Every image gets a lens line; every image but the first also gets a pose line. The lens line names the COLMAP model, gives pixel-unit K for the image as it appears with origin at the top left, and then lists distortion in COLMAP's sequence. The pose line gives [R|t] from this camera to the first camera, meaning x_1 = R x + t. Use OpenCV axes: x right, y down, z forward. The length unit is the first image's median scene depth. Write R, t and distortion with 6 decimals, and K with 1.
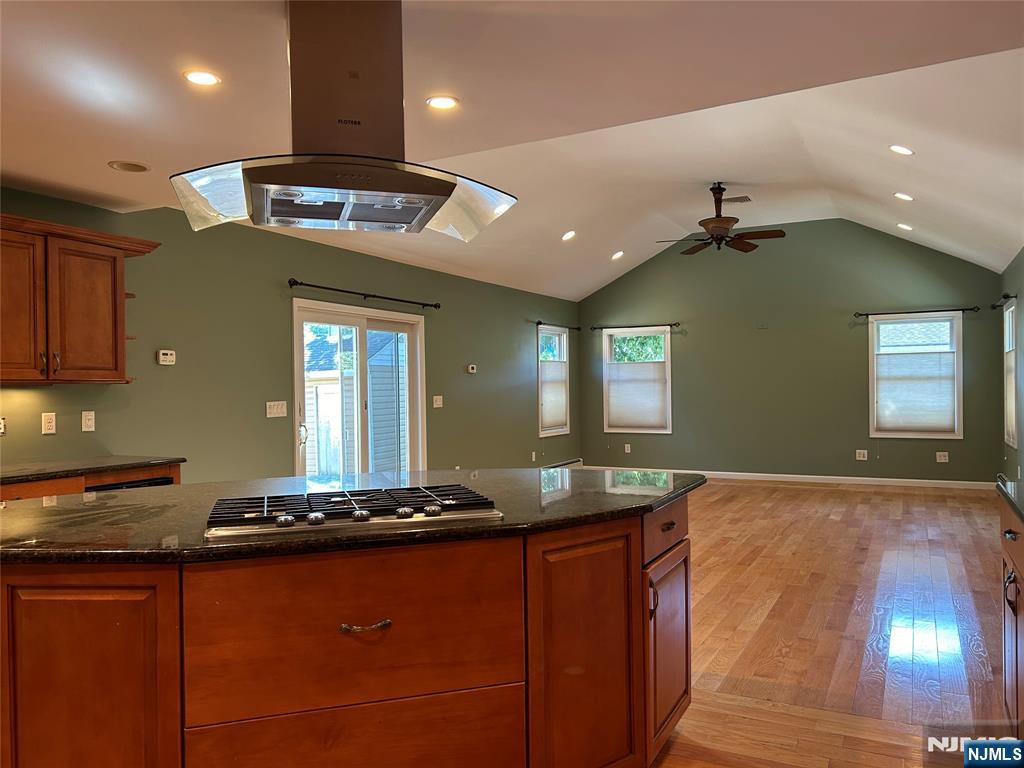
lens RADIAL K [[770.3, 0, 512.0], [0, 770.3, 384.0], [0, 0, 1]] dist [0.093799, -0.132566]
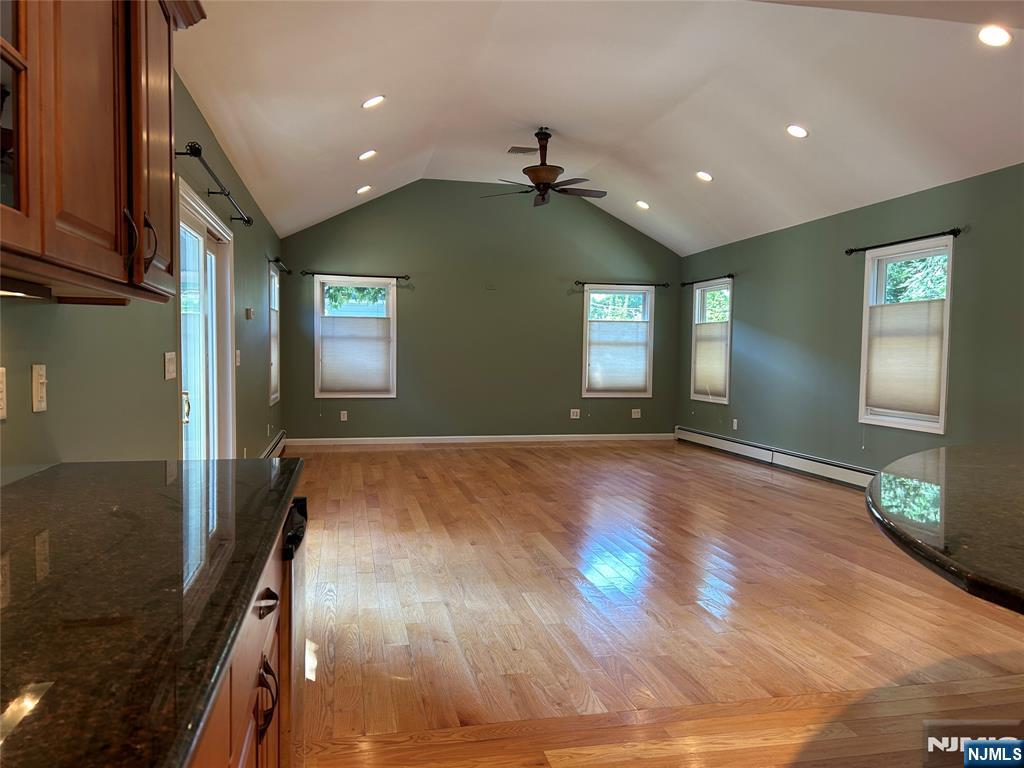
lens RADIAL K [[770.3, 0, 512.0], [0, 770.3, 384.0], [0, 0, 1]] dist [0.093799, -0.132566]
pose [[0.766196, -0.004162, 0.642593, -0.303901], [-0.023227, 0.999146, 0.034166, 0.015544], [-0.642186, -0.041104, 0.765446, 0.244961]]
